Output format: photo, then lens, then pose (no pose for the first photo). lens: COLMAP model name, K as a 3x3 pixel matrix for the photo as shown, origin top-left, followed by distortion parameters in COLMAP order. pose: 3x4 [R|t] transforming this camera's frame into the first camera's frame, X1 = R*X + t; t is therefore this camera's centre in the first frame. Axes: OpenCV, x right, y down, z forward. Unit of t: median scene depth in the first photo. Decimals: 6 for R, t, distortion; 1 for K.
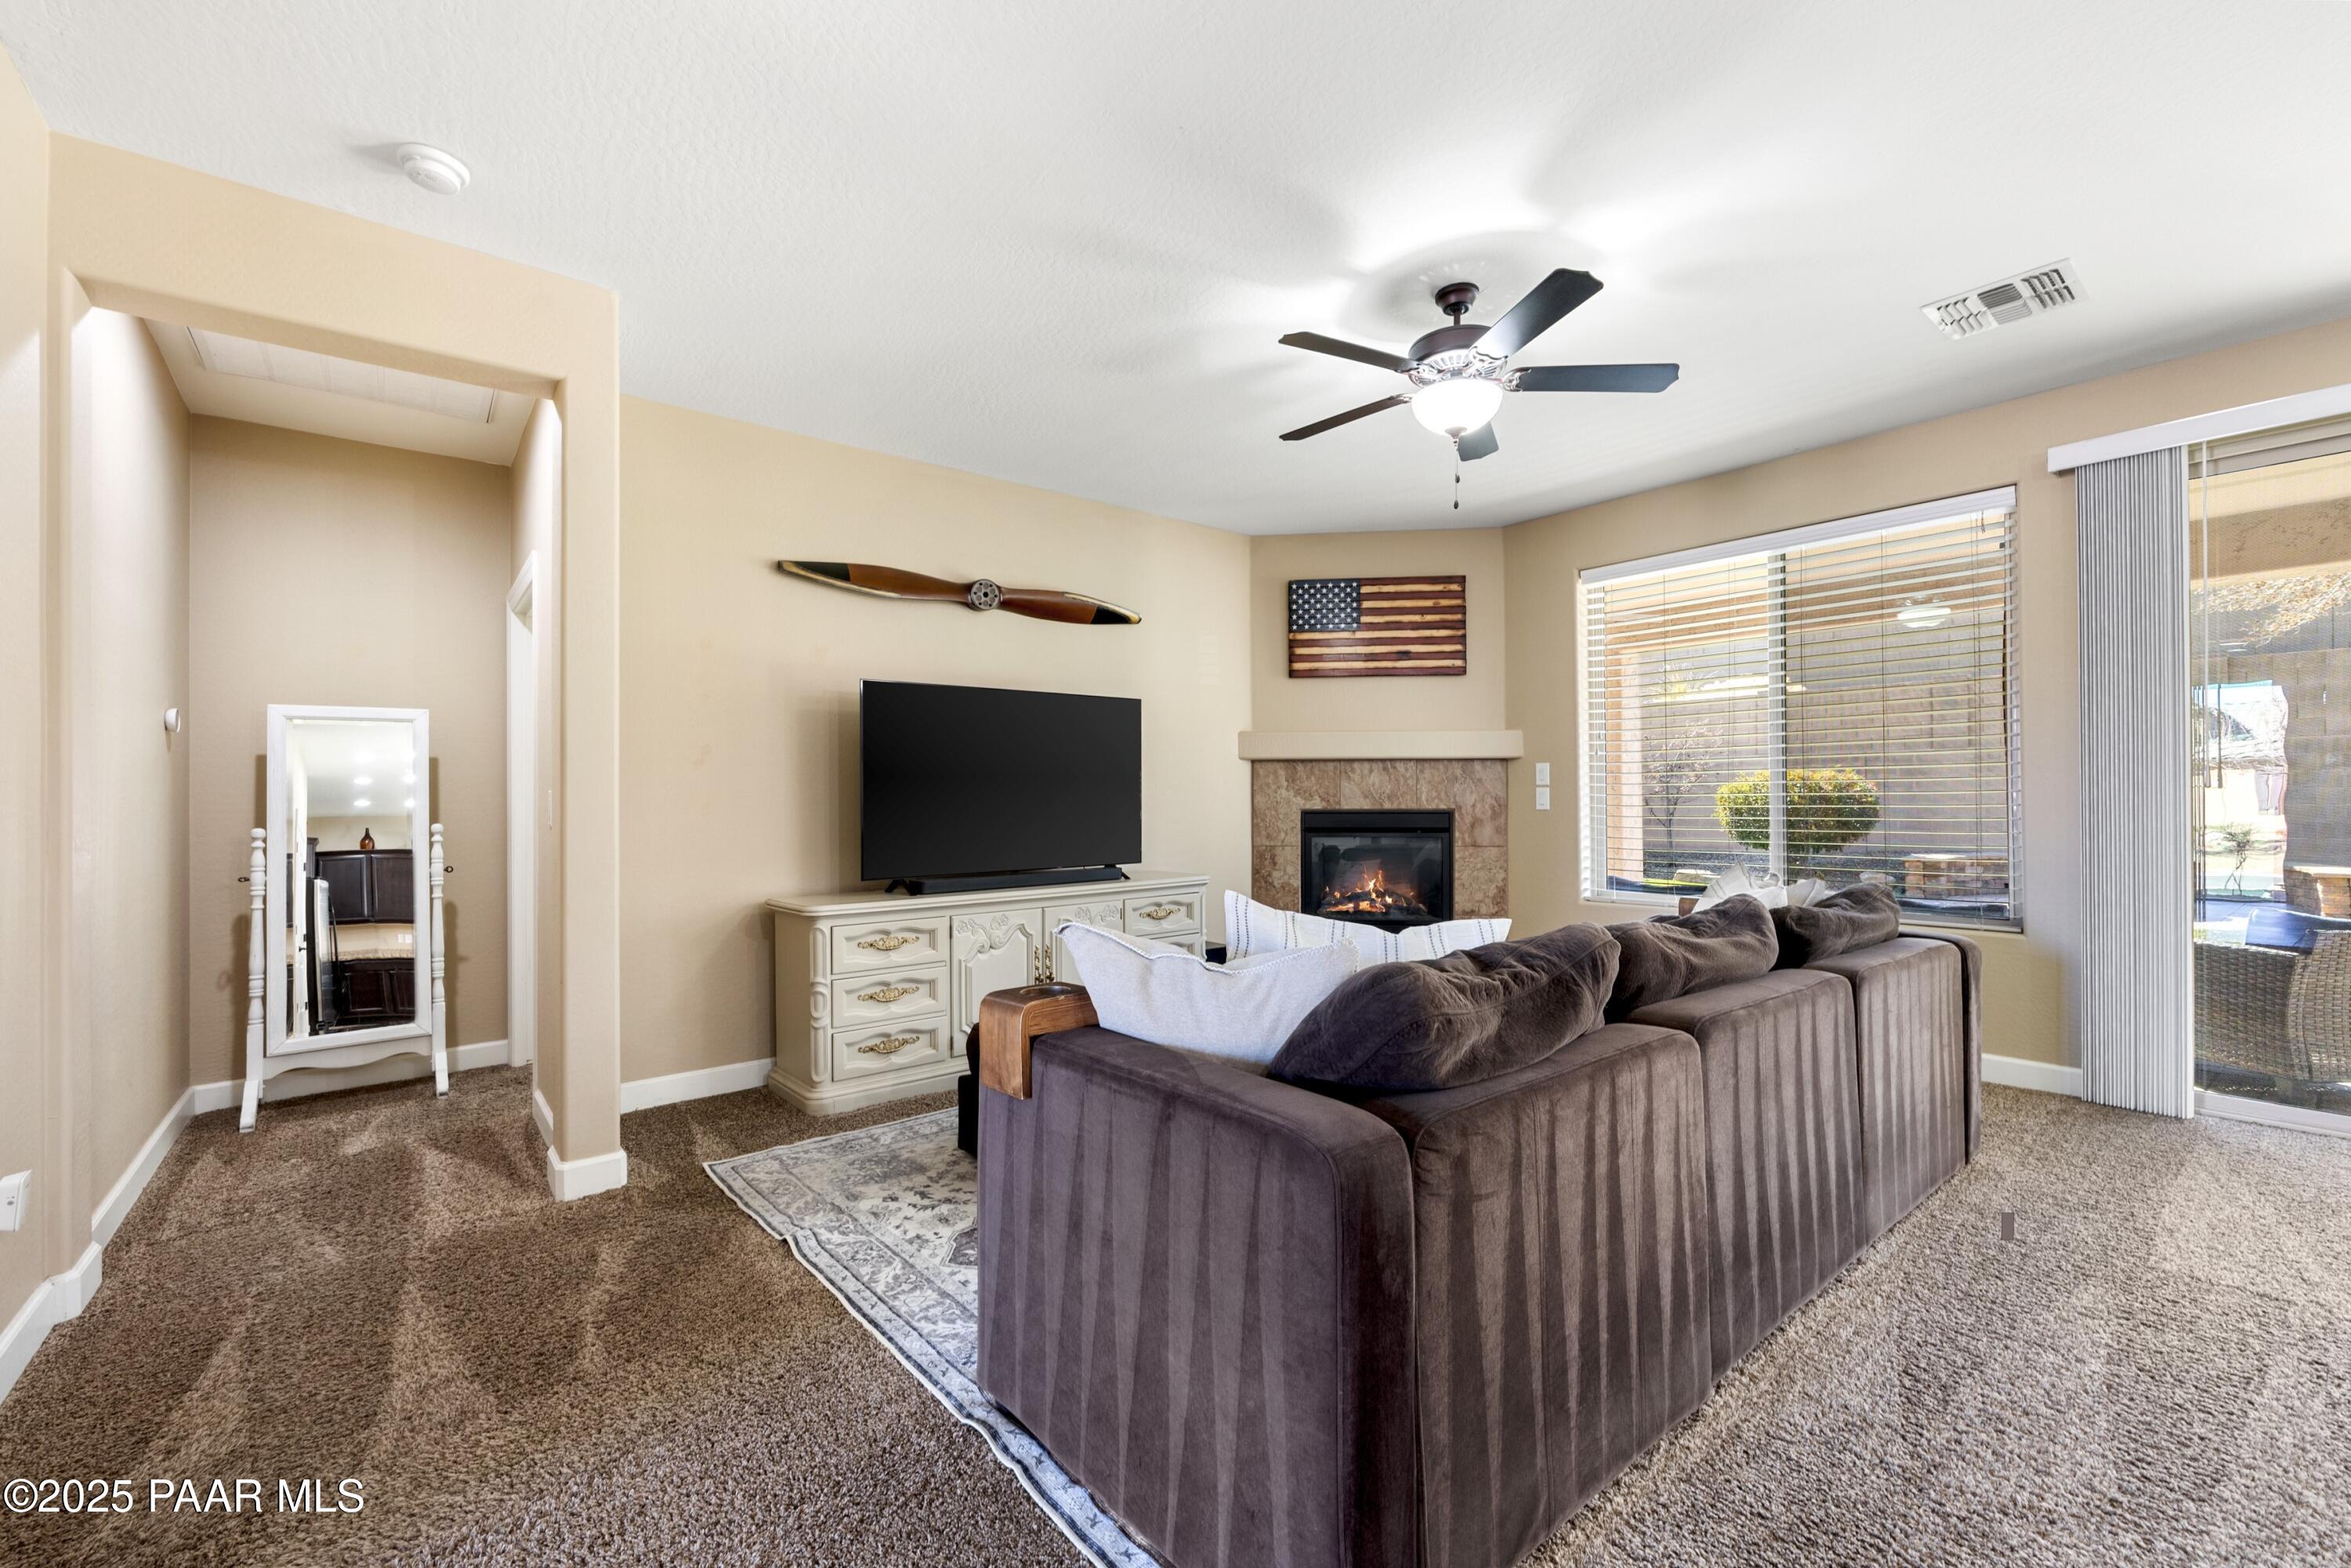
lens RADIAL K [[968.0, 0, 1176.8], [0, 968.0, 783.1], [0, 0, 1]] dist [0.000764, -0.000033]
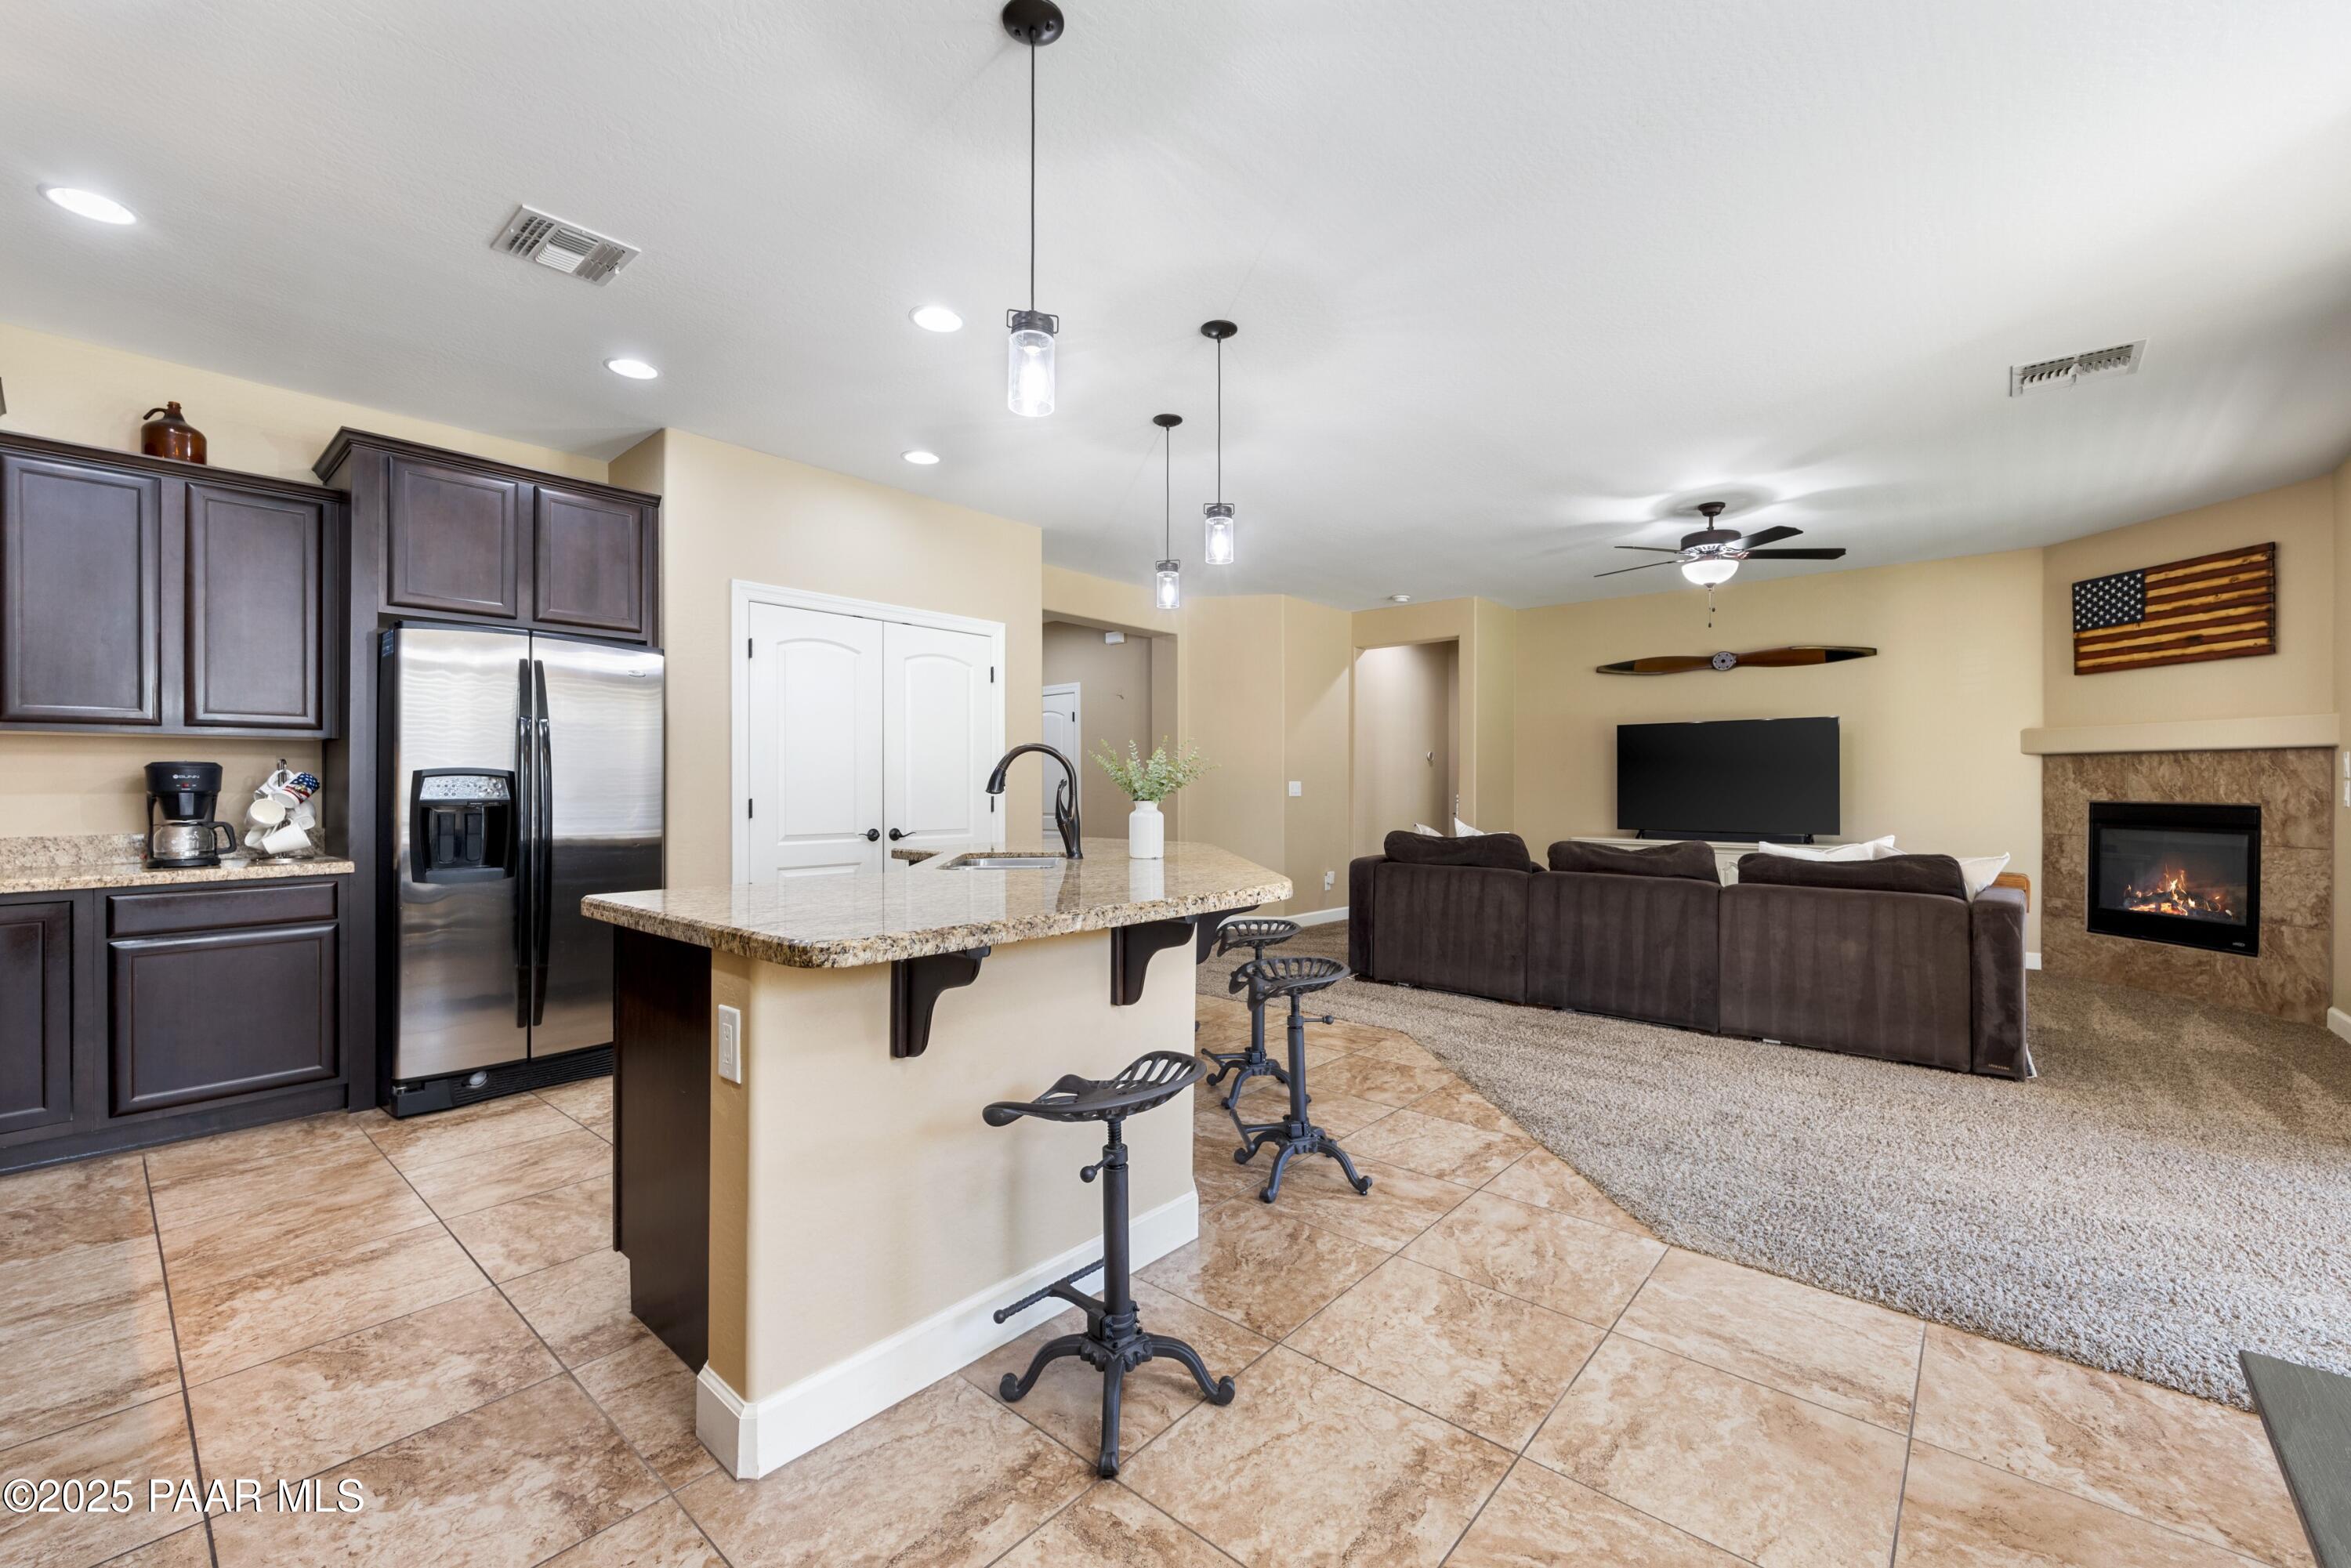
lens RADIAL K [[968.0, 0, 1165.6], [0, 968.0, 774.8], [0, 0, 1]] dist [0.000764, -0.000033]
pose [[0.175401, -0.004583, -0.984486, 0.994004], [0.010395, 0.999942, -0.002803, -0.008568], [0.984442, -0.009742, 0.175438, -0.160222]]
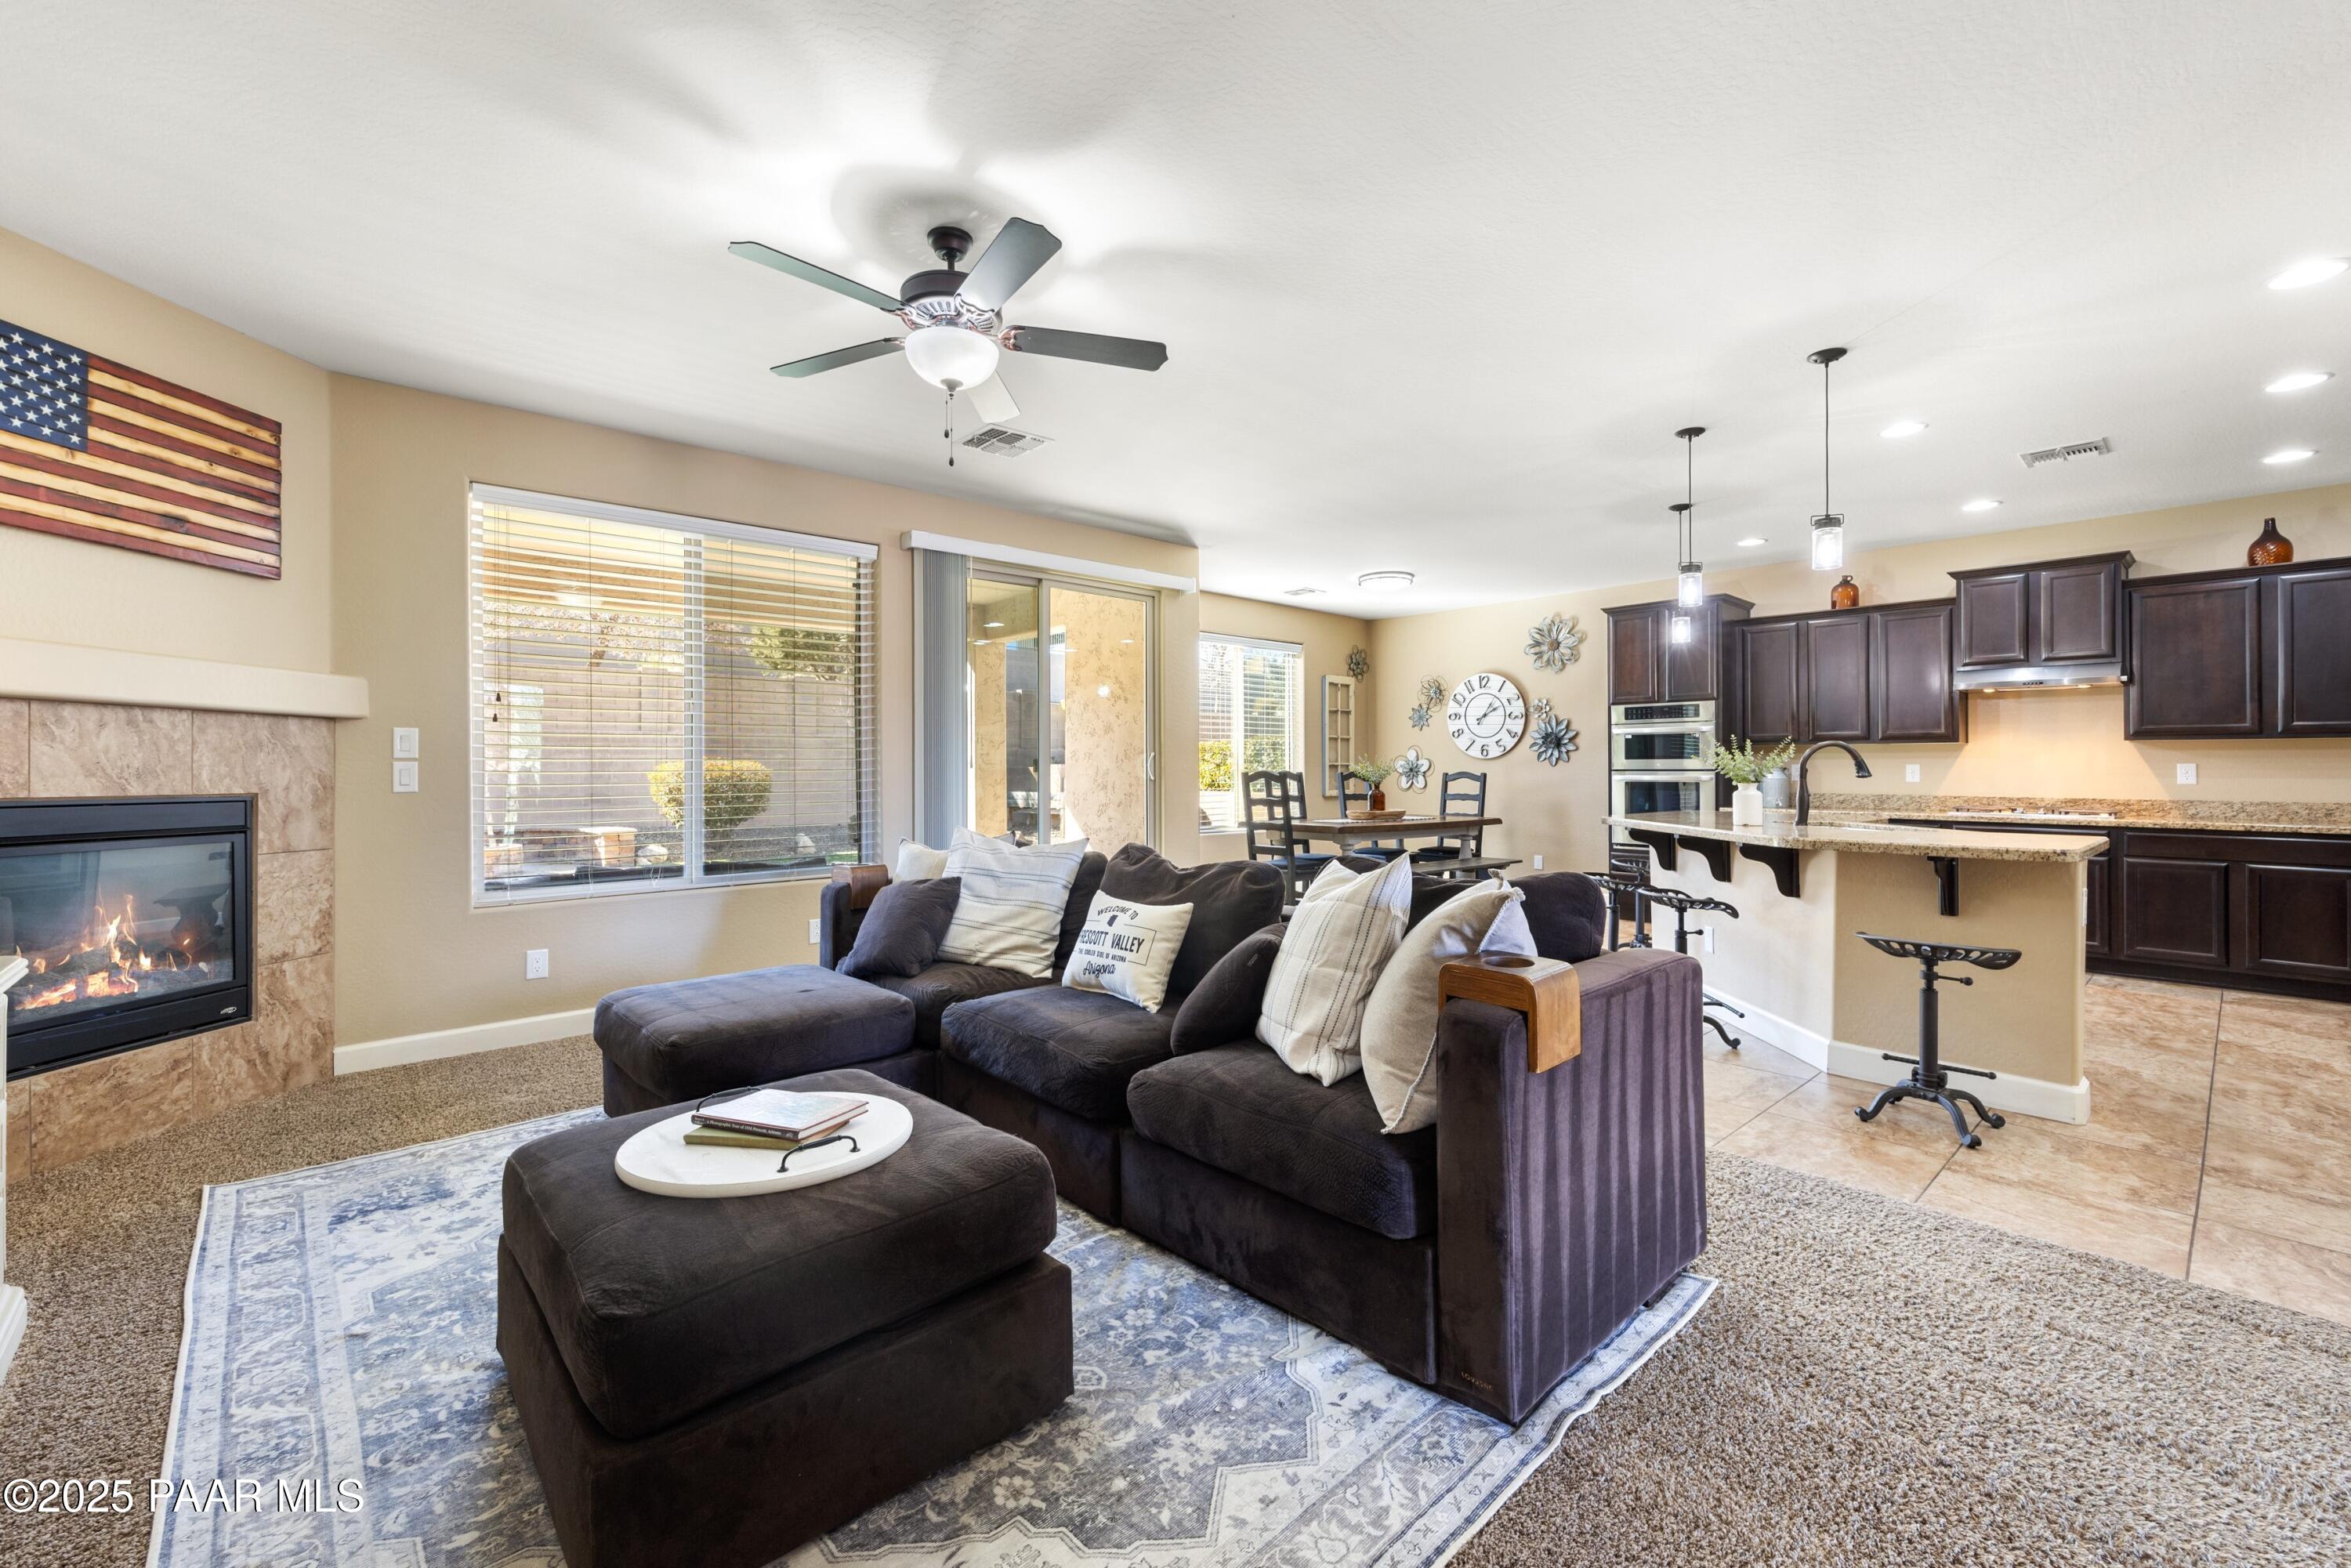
lens RADIAL K [[968.0, 0, 1178.1], [0, 968.0, 766.5], [0, 0, 1]] dist [0.000764, -0.000033]
pose [[-0.045380, 0.010213, 0.998918, -0.355495], [-0.013548, 0.999849, -0.010838, 0.007934], [-0.998878, -0.014026, -0.045234, 0.441615]]
